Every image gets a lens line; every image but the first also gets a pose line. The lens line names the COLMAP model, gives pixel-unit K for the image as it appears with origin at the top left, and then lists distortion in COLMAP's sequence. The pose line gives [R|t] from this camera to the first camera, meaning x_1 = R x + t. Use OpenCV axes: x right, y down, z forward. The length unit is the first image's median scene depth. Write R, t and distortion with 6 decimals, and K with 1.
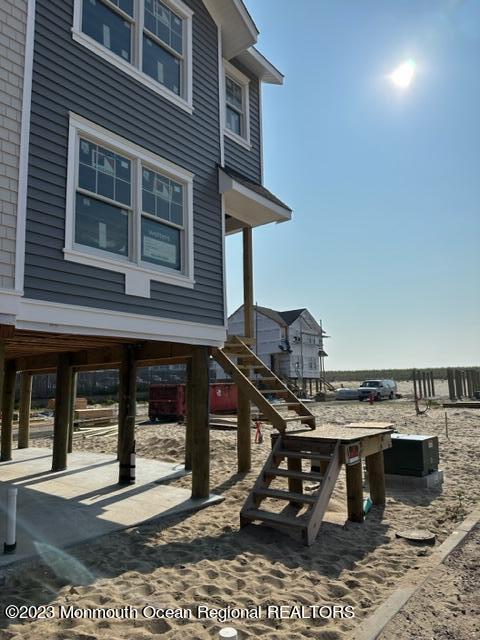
lens RADIAL K [[455.3, 0, 243.4], [0, 455.3, 322.7], [0, 0, 1]] dist [0.043965, -0.046836]
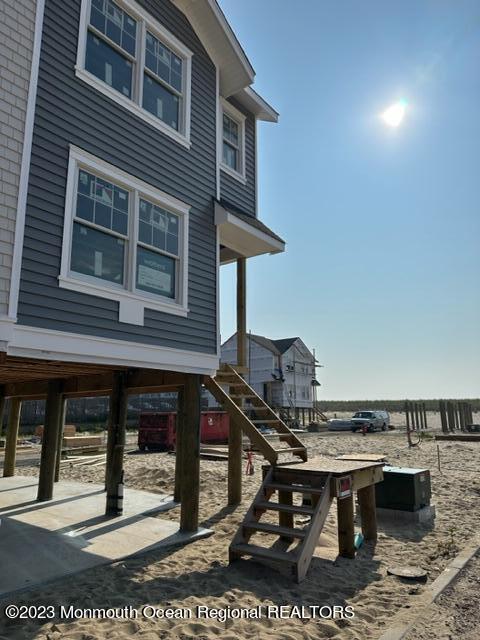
lens RADIAL K [[455.3, 0, 243.4], [0, 455.3, 322.8], [0, 0, 1]] dist [0.043965, -0.046836]
pose [[0.999759, 0.016739, 0.014173, 0.001132], [-0.015844, 0.998008, -0.061063, -0.003284], [-0.015167, 0.060824, 0.998033, -0.006208]]
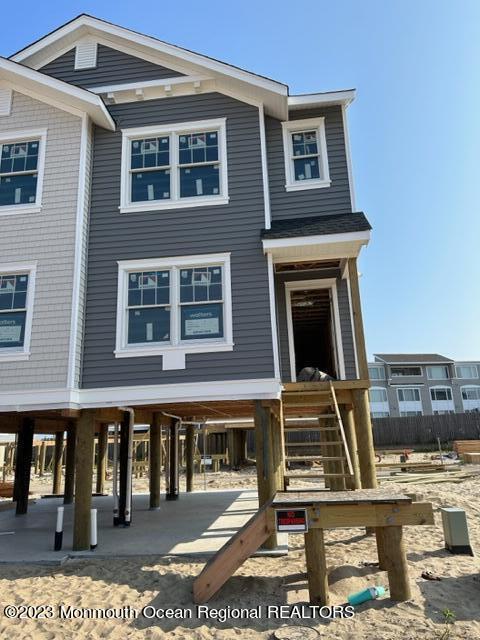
lens RADIAL K [[455.3, 0, 237.9], [0, 455.3, 320.7], [0, 0, 1]] dist [0.043965, -0.046836]
pose [[0.521159, -0.219918, -0.824639, 0.908865], [0.149183, 0.974829, -0.165690, 0.045078], [0.840320, -0.036671, 0.540849, 0.427578]]
